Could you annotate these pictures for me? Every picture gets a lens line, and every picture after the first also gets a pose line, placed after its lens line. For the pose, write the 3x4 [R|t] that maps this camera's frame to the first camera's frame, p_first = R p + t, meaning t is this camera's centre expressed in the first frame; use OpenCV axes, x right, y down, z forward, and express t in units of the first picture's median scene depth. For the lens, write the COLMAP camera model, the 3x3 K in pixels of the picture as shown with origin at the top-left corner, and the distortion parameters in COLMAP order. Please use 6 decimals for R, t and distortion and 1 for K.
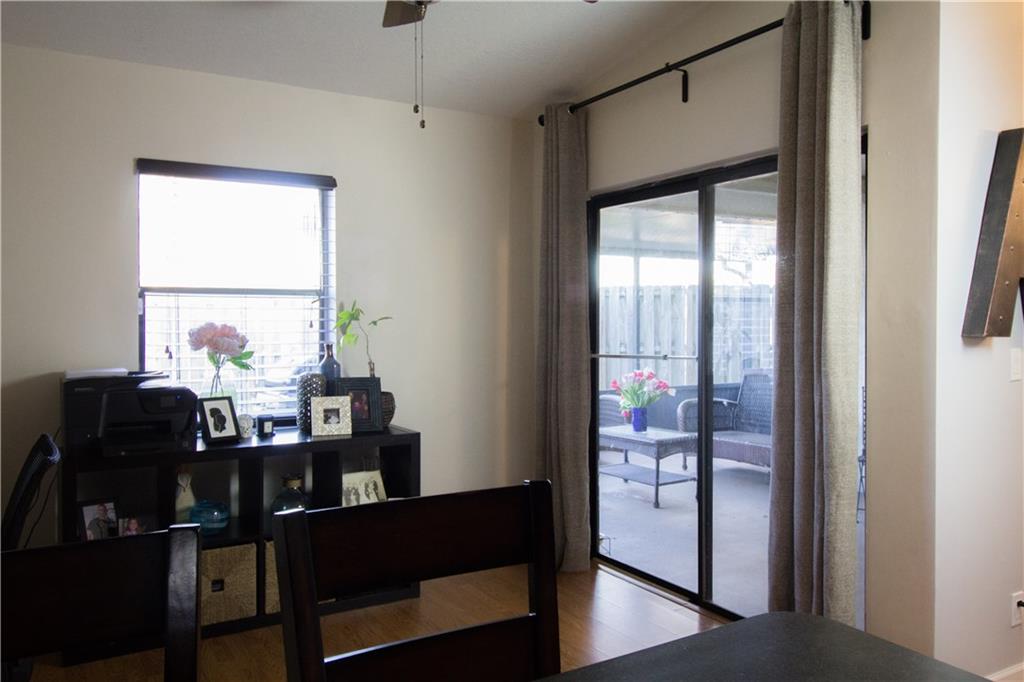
lens RADIAL K [[798.7, 0, 512.0], [0, 798.7, 341.0], [0, 0, 1]] dist [0.002591, 0.000819]
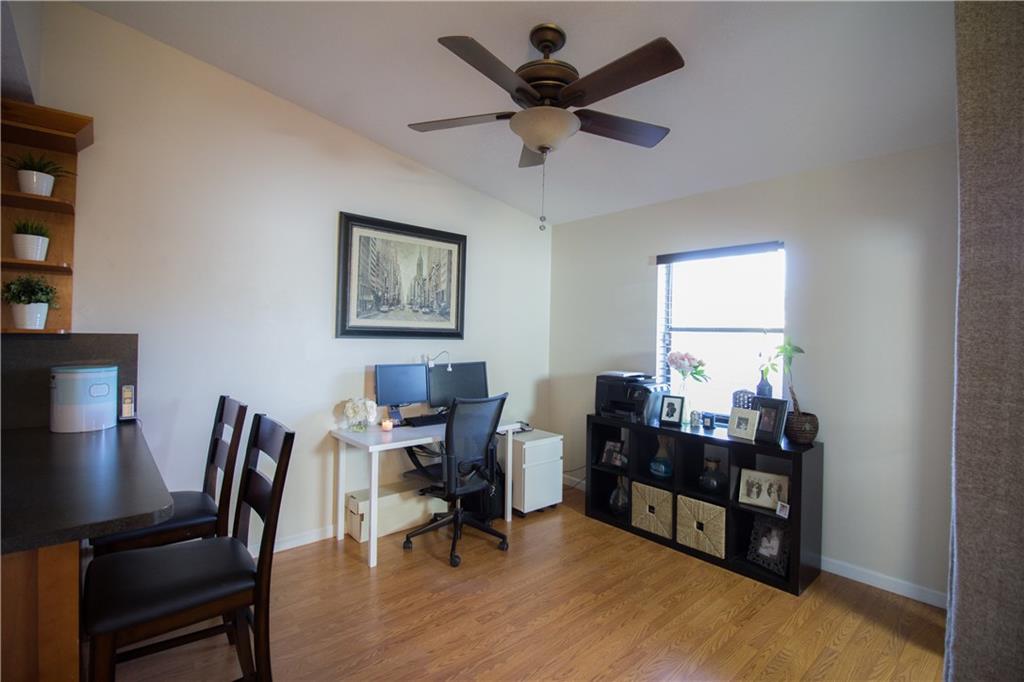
lens RADIAL K [[471.4, 0, 512.0], [0, 471.4, 341.0], [0, 0, 1]] dist [-0.000033, -0.000004]
pose [[0.182343, 0.019044, -0.983051, 0.481778], [-0.043921, 0.998972, 0.011206, -0.035746], [0.982254, 0.041134, 0.182992, 0.477473]]
